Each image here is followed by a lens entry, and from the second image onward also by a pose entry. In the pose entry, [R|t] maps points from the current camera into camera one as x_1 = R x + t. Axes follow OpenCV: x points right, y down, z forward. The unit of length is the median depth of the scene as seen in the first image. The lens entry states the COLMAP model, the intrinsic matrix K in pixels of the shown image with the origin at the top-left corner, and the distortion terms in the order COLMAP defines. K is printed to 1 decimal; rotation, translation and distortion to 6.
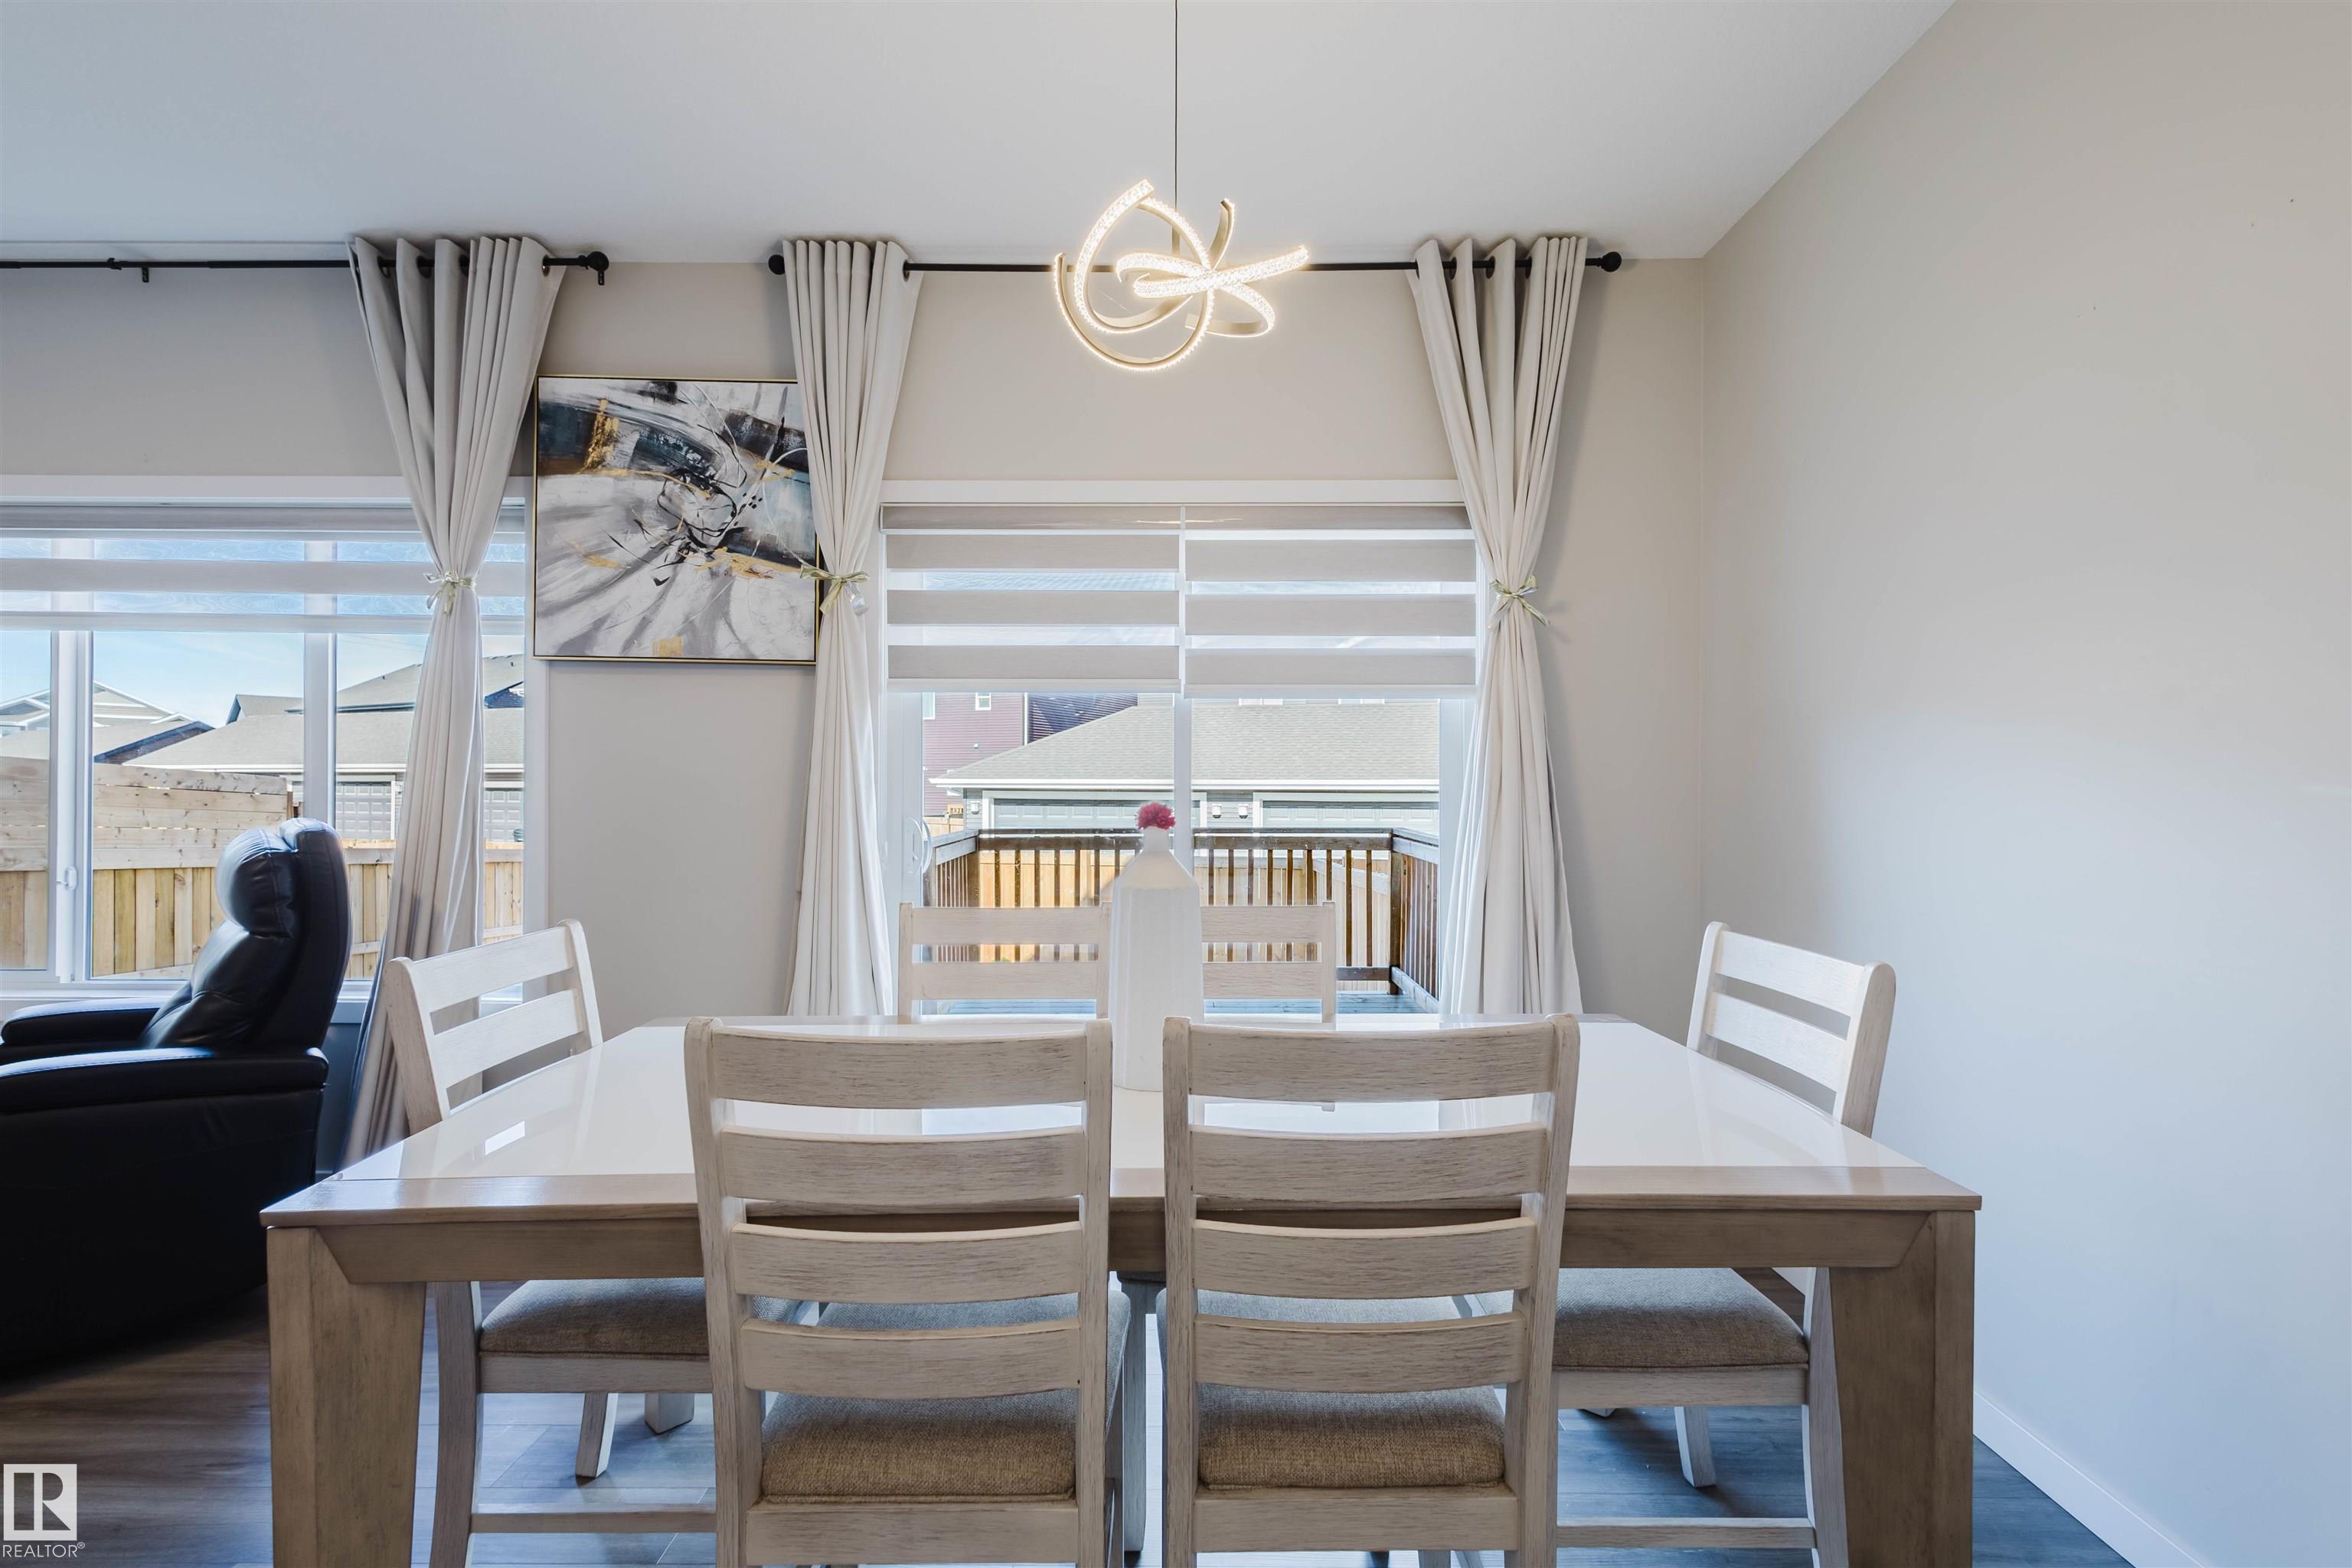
lens RADIAL K [[1080.8, 0, 1168.9], [0, 1080.8, 781.4], [0, 0, 1]] dist [0.013198, -0.006235]
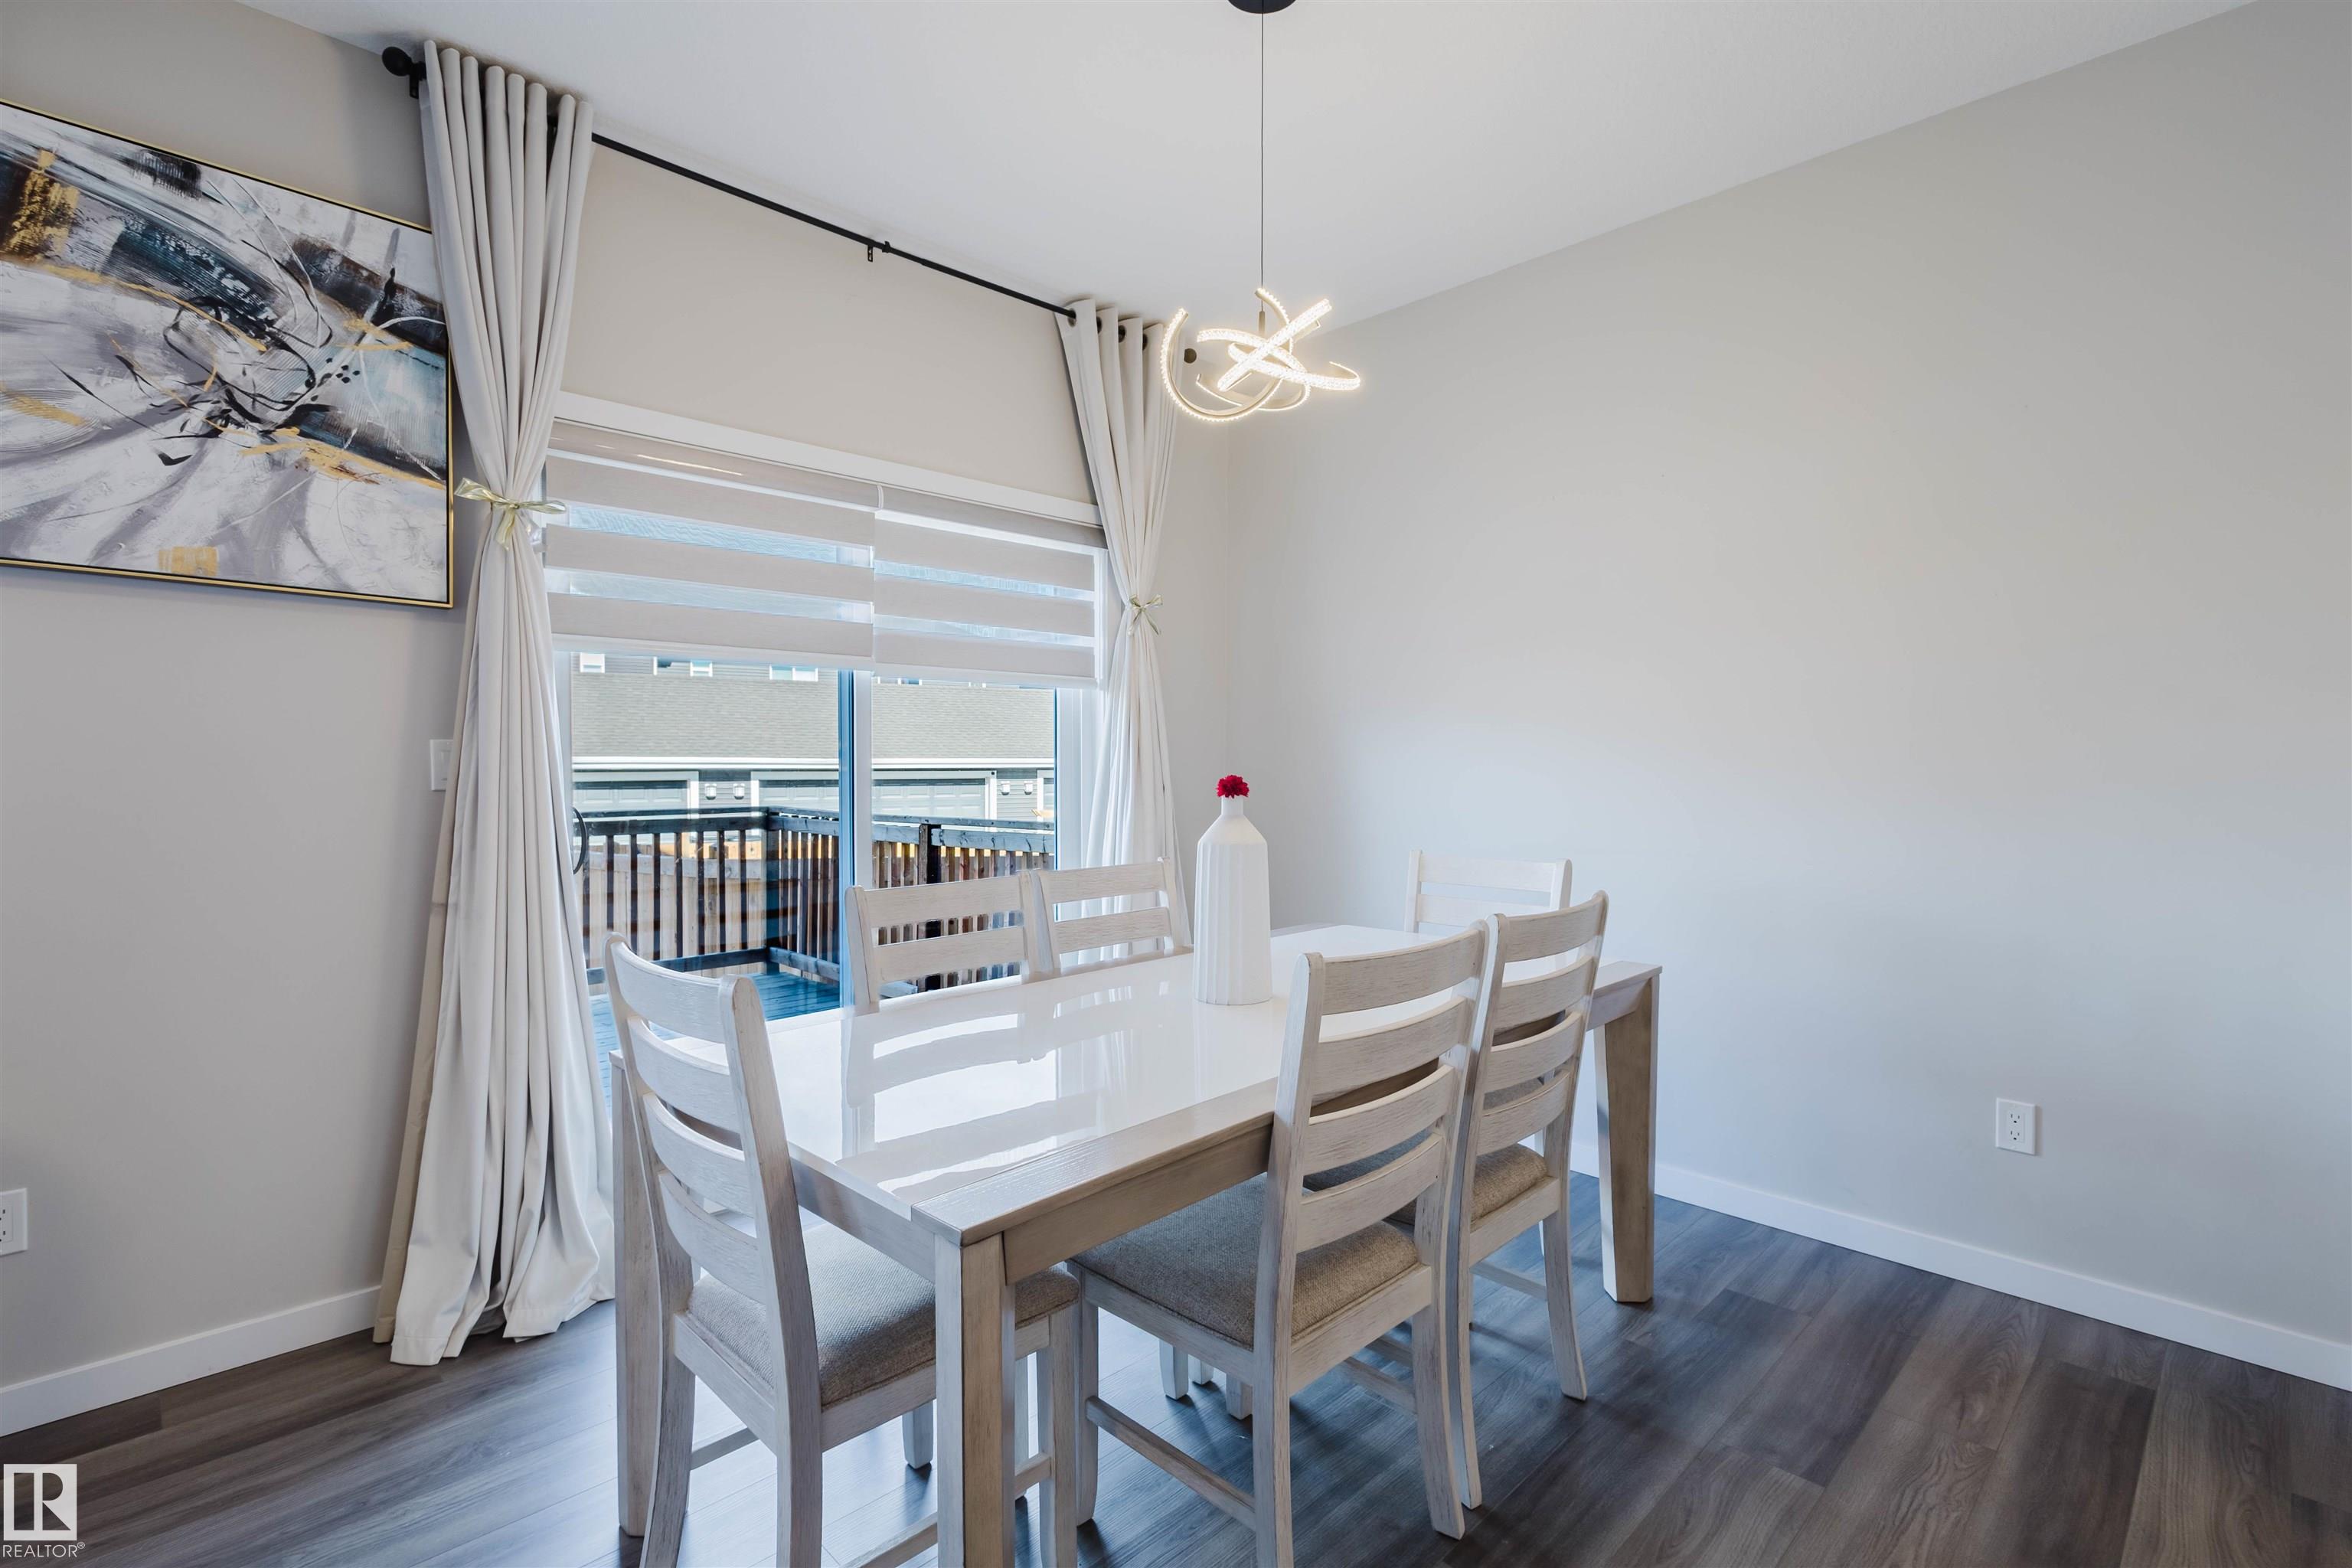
lens RADIAL K [[1080.8, 0, 1178.9], [0, 1080.8, 780.2], [0, 0, 1]] dist [0.013198, -0.006235]
pose [[0.709849, -0.014290, 0.704208, -0.503448], [0.000219, 0.999799, 0.020068, -0.000952], [-0.704353, -0.014091, 0.709710, 0.088547]]
